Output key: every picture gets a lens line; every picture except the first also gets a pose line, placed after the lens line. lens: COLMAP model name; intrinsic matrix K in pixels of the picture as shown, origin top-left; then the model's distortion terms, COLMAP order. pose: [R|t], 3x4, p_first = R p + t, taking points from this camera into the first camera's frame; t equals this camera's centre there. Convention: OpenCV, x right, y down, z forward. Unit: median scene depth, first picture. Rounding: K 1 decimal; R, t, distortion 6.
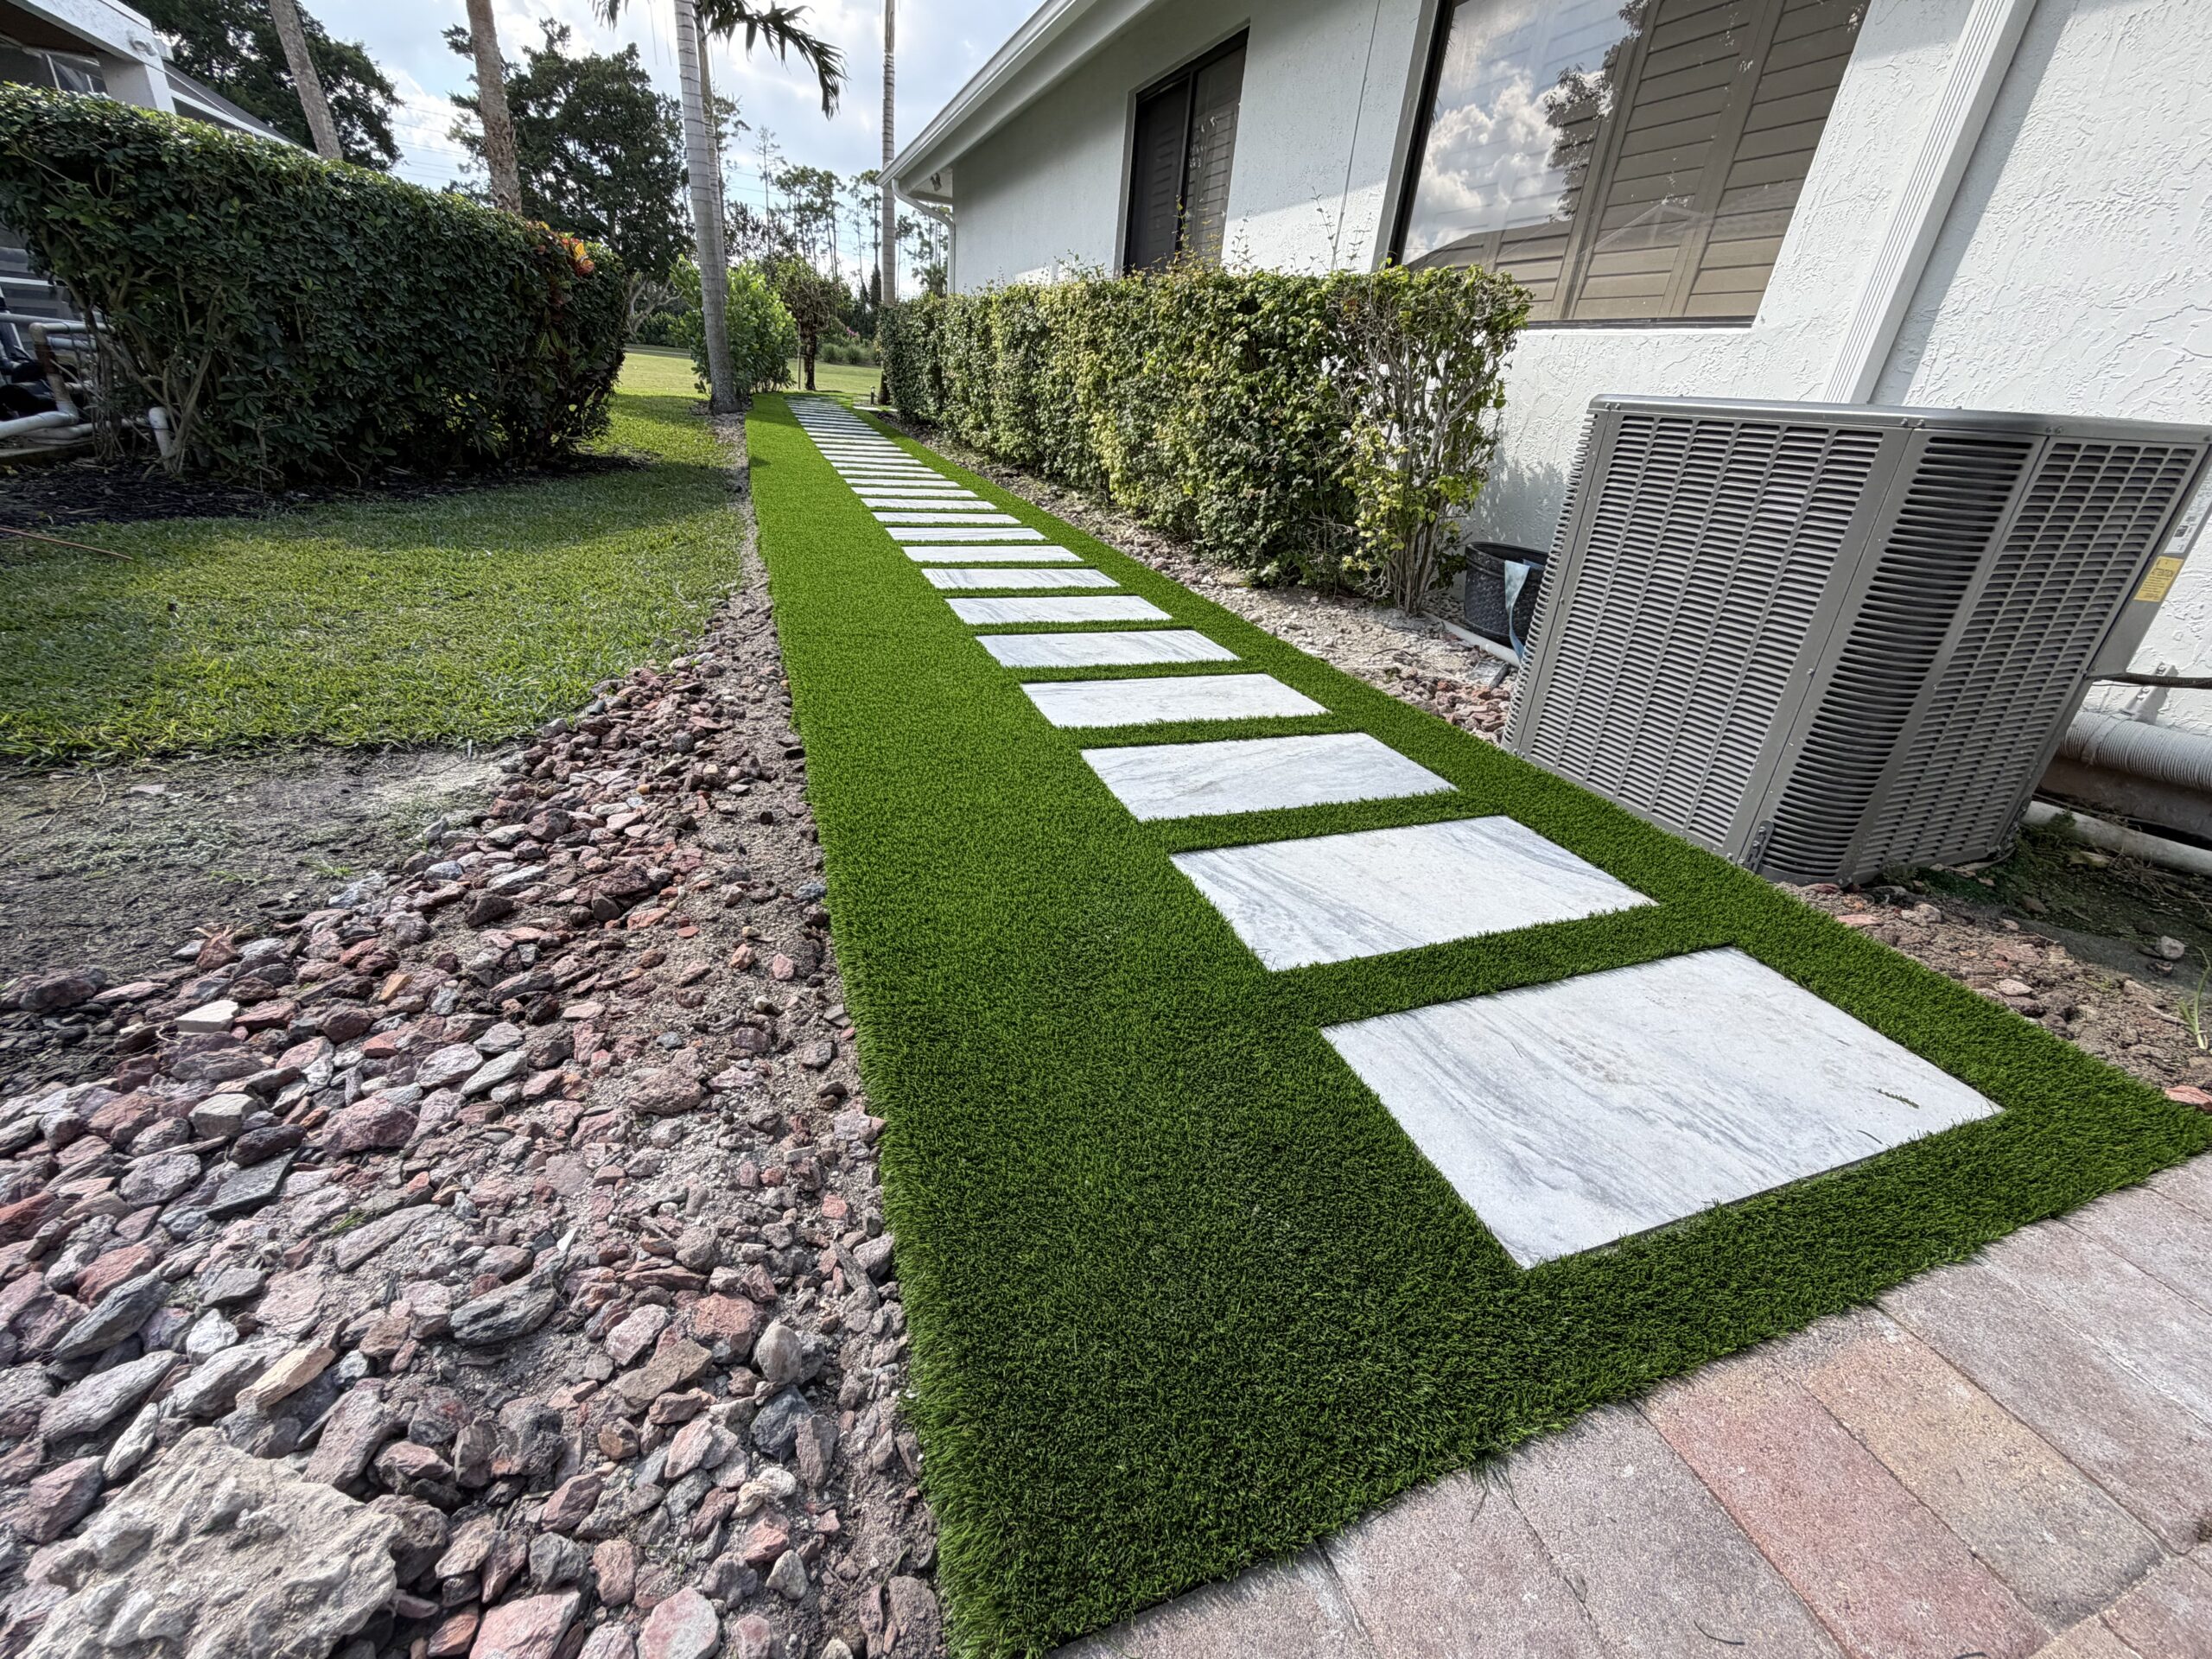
lens RADIAL K [[910.4, 0, 1106.0], [0, 910.4, 829.5], [0, 0, 1]] dist [0.001492, -0.000436]
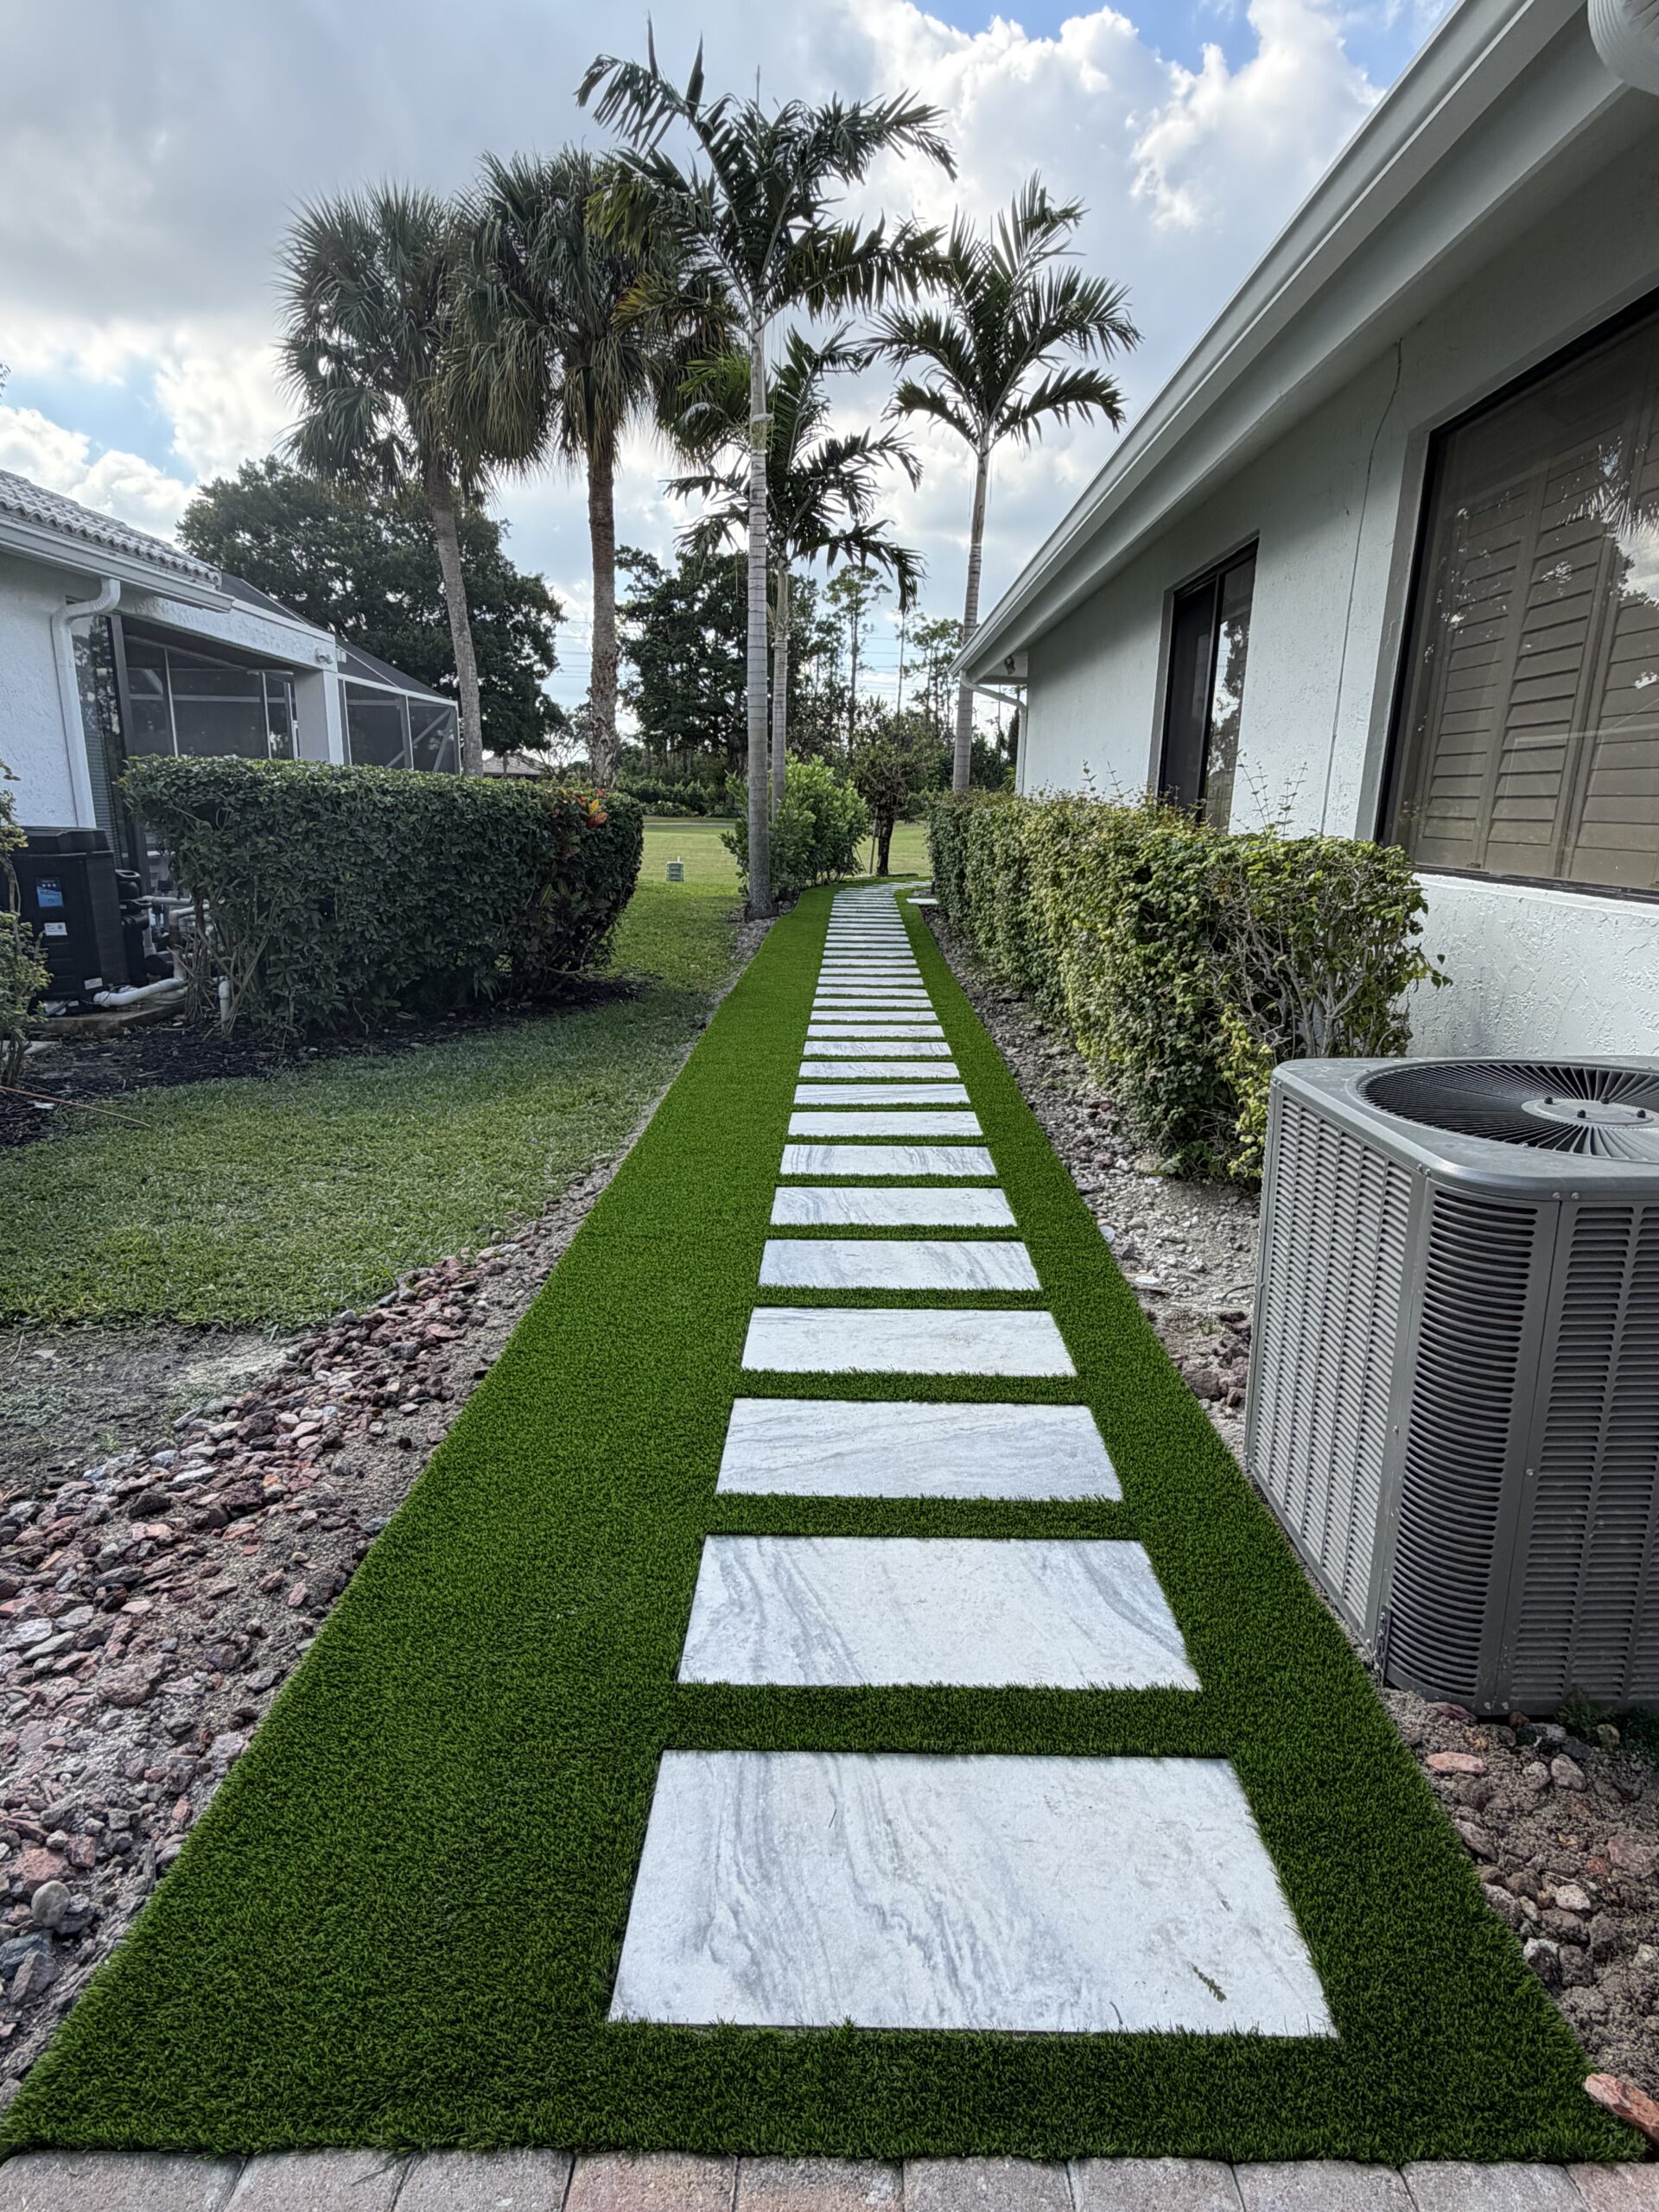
lens RADIAL K [[1207.0, 0, 829.5], [0, 1207.0, 1106.0], [0, 0, 1]] dist [-0.000007, 0.001226]
pose [[0.929772, 0.024483, -0.367322, 0.507147], [-0.107940, 0.972063, -0.208429, -0.128150], [0.351957, 0.233440, 0.906439, -0.195605]]
